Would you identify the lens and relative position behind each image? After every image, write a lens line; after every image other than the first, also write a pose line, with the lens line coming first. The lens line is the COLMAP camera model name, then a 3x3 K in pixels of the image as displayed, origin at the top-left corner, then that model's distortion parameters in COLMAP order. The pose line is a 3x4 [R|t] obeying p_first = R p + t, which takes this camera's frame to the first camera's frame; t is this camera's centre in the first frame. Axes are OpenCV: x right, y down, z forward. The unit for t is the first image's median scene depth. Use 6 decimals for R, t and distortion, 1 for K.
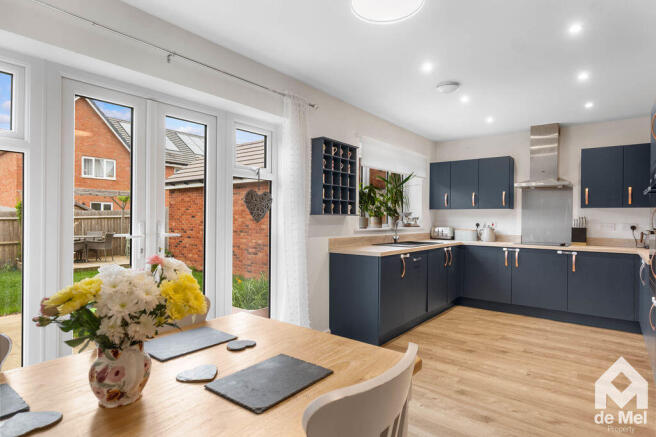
lens RADIAL K [[360.0, 0, 328.1], [0, 360.0, 213.5], [0, 0, 1]] dist [-0.005642, -0.000328]
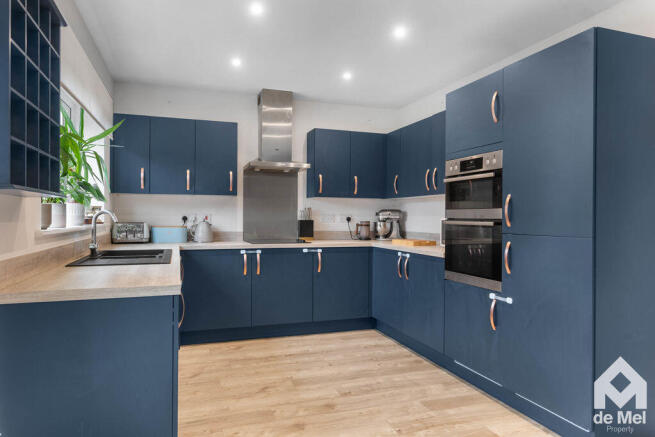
lens RADIAL K [[420.9, 0, 326.2], [0, 420.9, 216.0], [0, 0, 1]] dist [-0.003534, -0.000610]
pose [[0.551653, -0.006466, 0.834049, -0.120155], [-0.010579, 0.999835, 0.014749, 0.015176], [-0.834006, -0.016960, 0.551494, 0.429514]]
